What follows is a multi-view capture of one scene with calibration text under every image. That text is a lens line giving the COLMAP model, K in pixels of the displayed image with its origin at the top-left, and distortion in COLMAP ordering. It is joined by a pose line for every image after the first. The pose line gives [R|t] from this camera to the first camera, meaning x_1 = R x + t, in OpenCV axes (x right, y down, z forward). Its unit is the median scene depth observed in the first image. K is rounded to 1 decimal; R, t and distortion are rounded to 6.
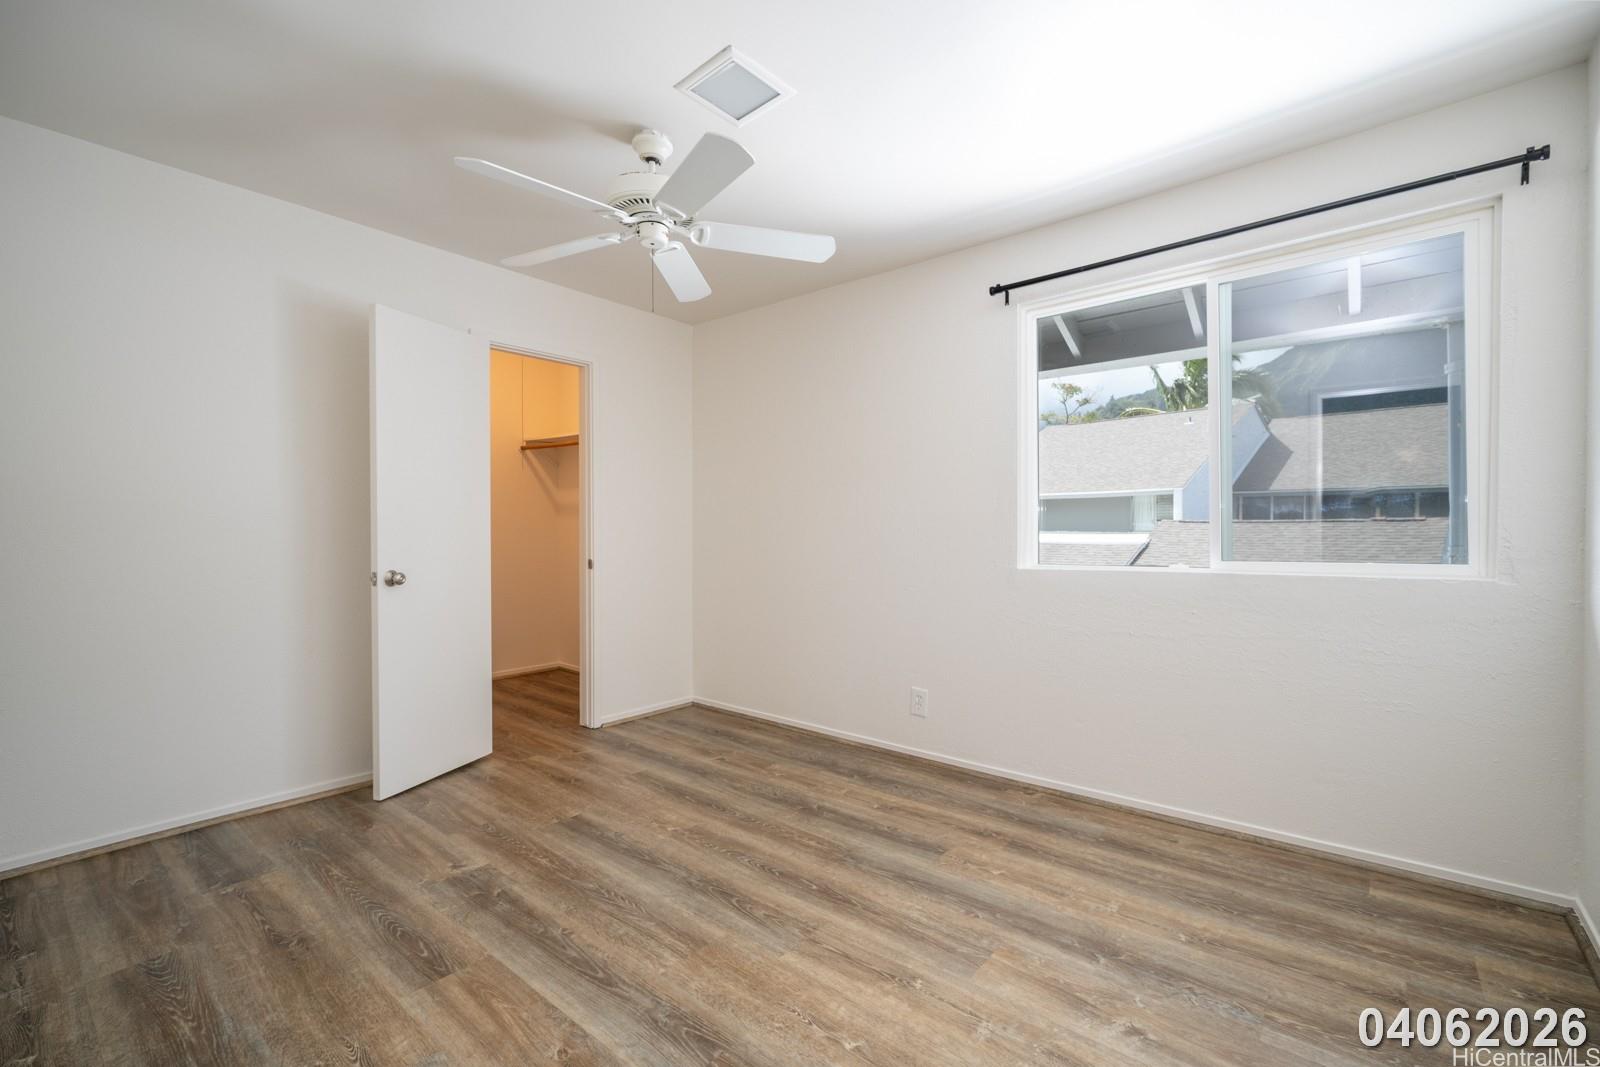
lens RADIAL K [[680.9, 0, 805.6], [0, 680.9, 536.0], [0, 0, 1]] dist [0.002214, -0.000077]
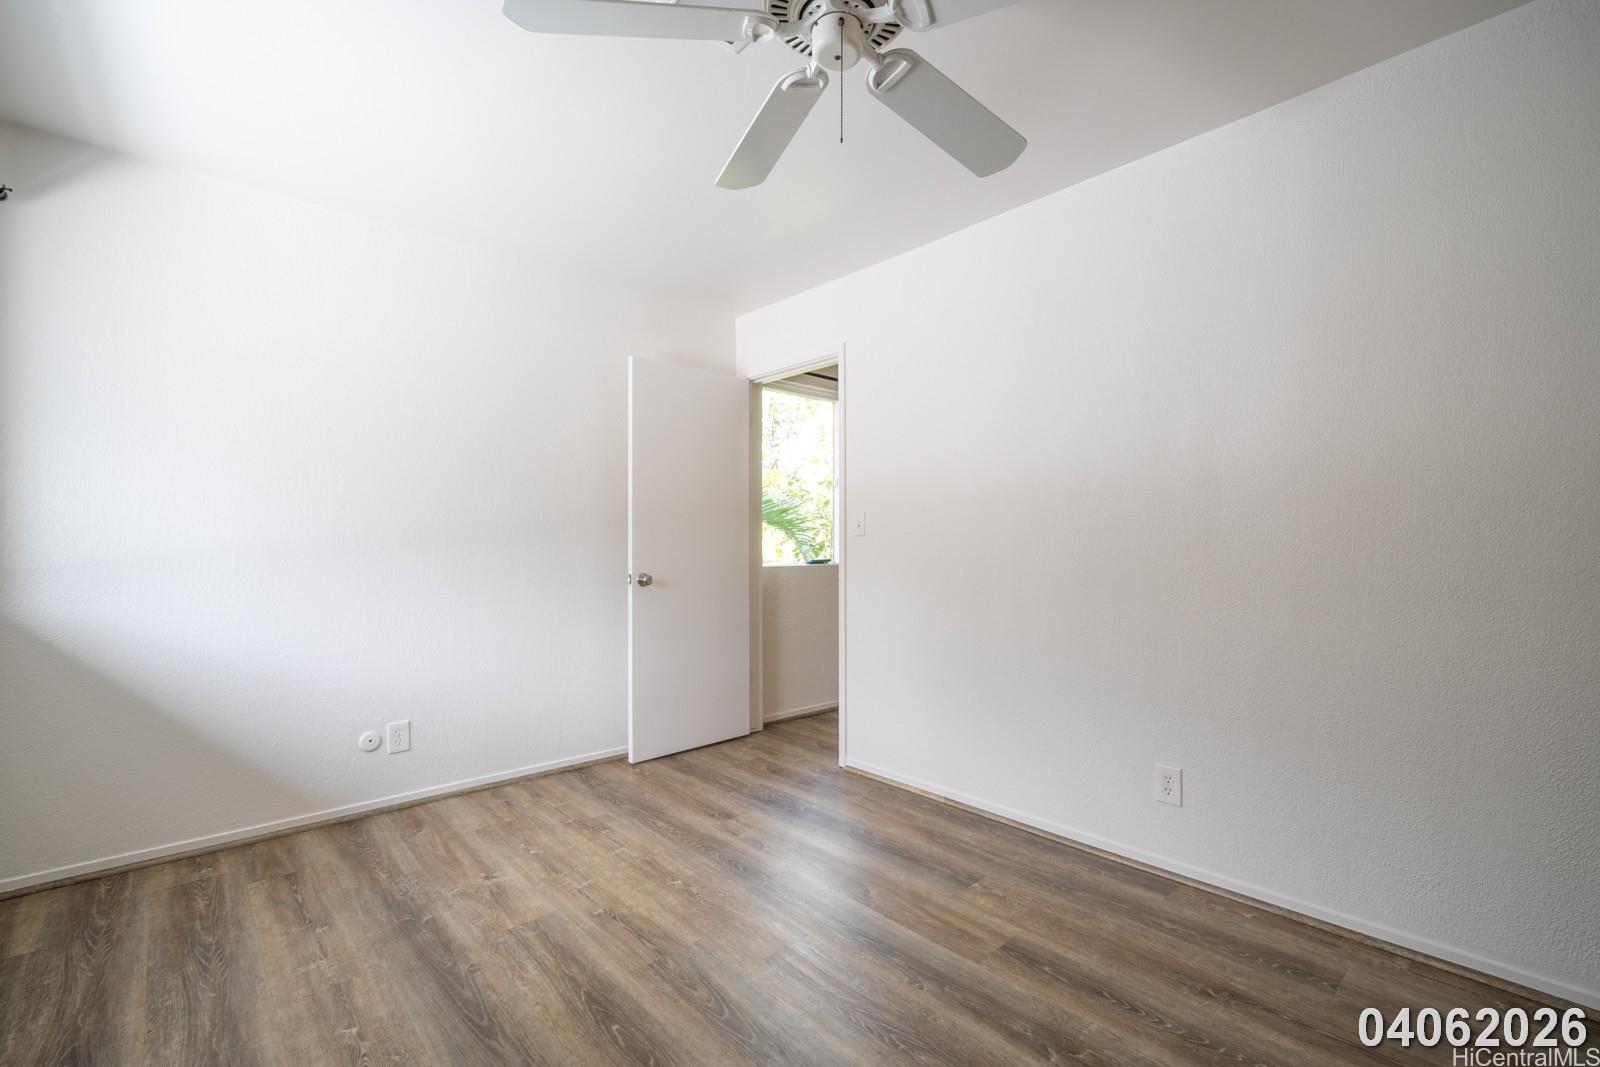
lens RADIAL K [[680.9, 0, 805.6], [0, 680.9, 536.0], [0, 0, 1]] dist [0.002214, -0.000077]
pose [[-0.990871, 0.006057, 0.134675, -0.346211], [0.006421, 0.999977, 0.002270, -0.018235], [-0.134658, 0.003114, -0.990887, 2.005886]]
